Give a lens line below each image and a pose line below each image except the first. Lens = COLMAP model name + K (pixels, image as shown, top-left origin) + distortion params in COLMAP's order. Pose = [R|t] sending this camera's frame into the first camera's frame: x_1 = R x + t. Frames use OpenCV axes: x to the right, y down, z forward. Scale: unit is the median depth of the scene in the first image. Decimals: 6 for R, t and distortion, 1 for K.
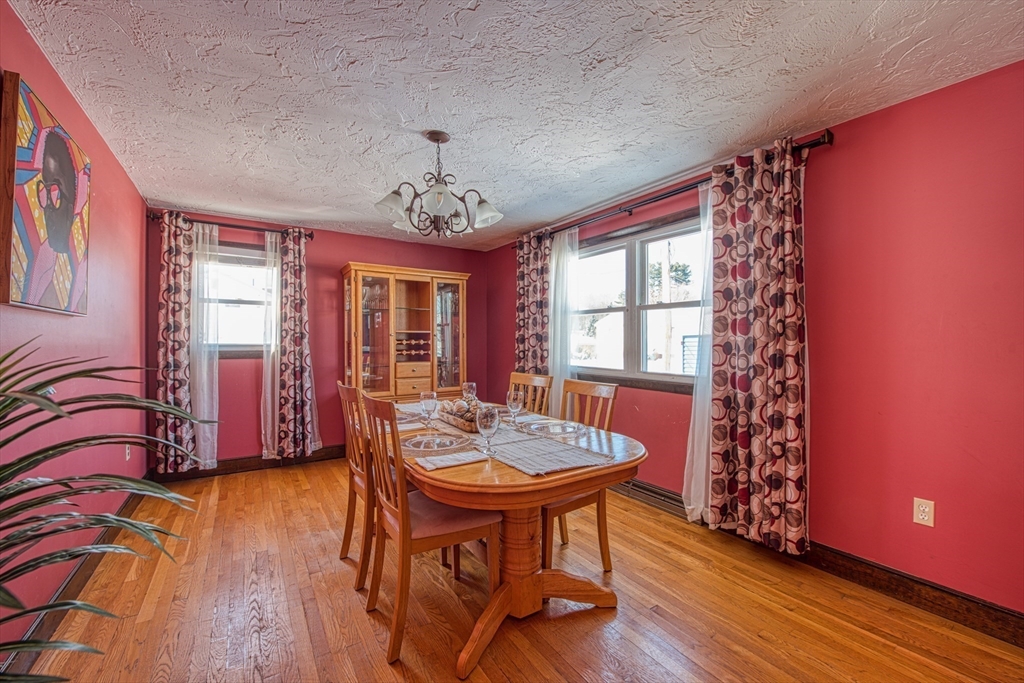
lens RADIAL K [[405.2, 0, 511.6], [0, 405.2, 343.9], [0, 0, 1]] dist [-0.019742, -0.000886]
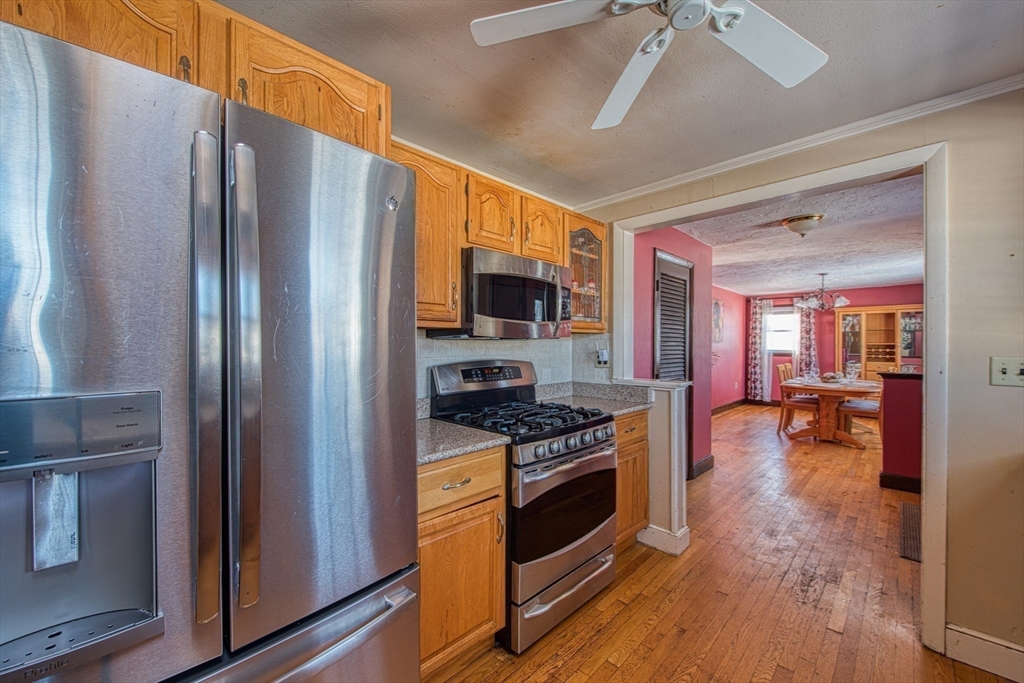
lens RADIAL K [[401.4, 0, 511.9], [0, 401.4, 344.4], [0, 0, 1]] dist [-0.000771, -0.000239]
pose [[0.202314, 0.001403, -0.979320, 1.258596], [-0.009727, 0.999953, -0.000577, -0.014857], [0.979272, 0.009643, 0.202318, -0.967124]]
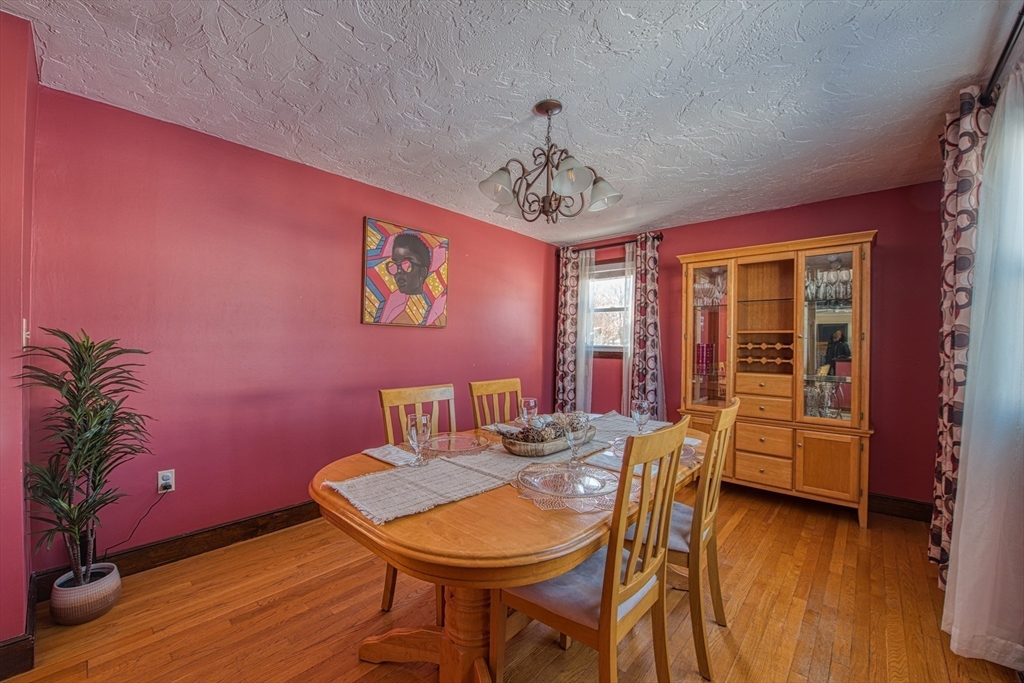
lens RADIAL K [[405.2, 0, 511.6], [0, 405.2, 343.9], [0, 0, 1]] dist [-0.019742, -0.000886]
pose [[0.250835, 0.004845, -0.968018, 0.403700], [-0.017142, 0.999853, 0.000563, -0.001414], [0.967878, 0.016453, 0.250881, 0.448643]]
